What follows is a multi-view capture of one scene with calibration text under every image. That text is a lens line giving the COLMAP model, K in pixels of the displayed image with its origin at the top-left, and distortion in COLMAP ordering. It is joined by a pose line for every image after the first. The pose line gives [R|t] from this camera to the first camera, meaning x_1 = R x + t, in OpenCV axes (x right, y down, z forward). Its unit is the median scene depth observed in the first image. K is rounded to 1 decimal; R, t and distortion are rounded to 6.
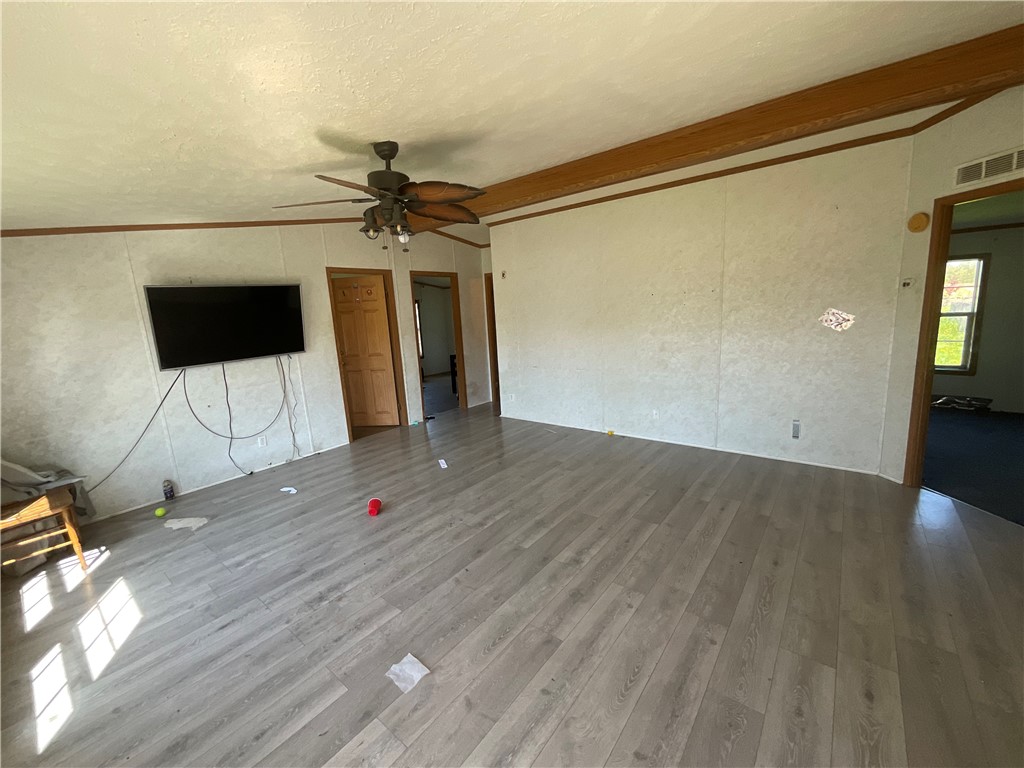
lens RADIAL K [[416.9, 0, 513.1], [0, 416.9, 383.8], [0, 0, 1]] dist [-0.002518, 0.000918]
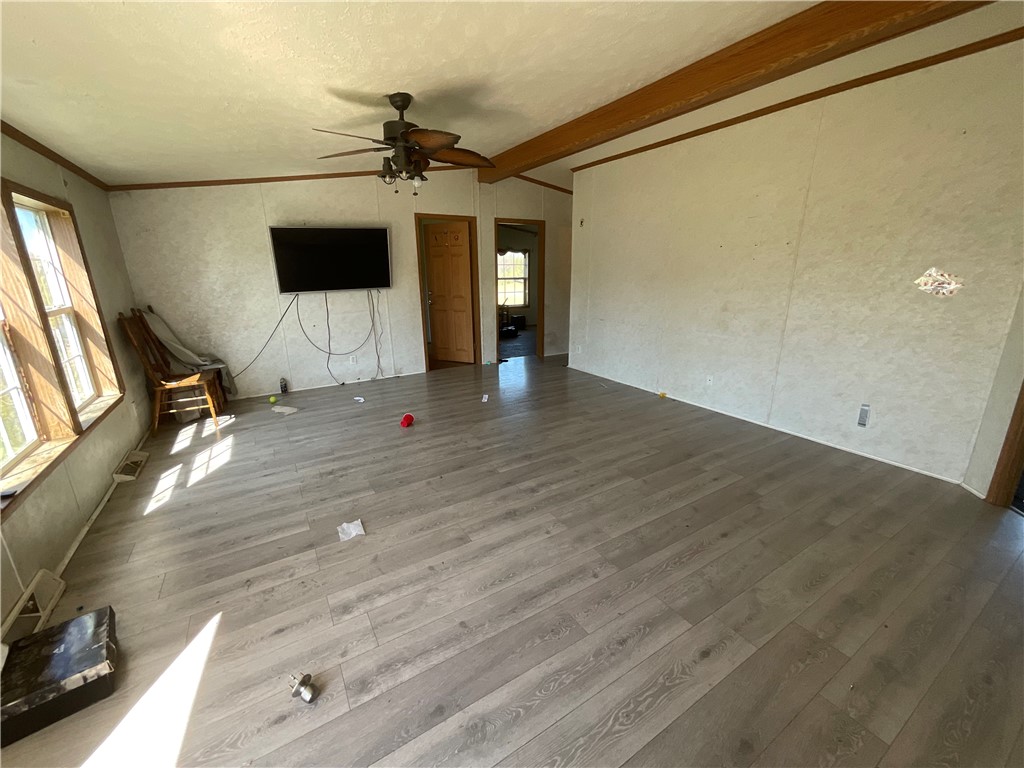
lens RADIAL K [[416.9, 0, 510.9], [0, 416.9, 382.9], [0, 0, 1]] dist [-0.002518, 0.000918]
pose [[0.940026, 0.132645, -0.314257, 0.314174], [-0.099827, 0.987936, 0.118389, 0.019648], [0.326169, -0.079918, 0.941927, -0.015266]]
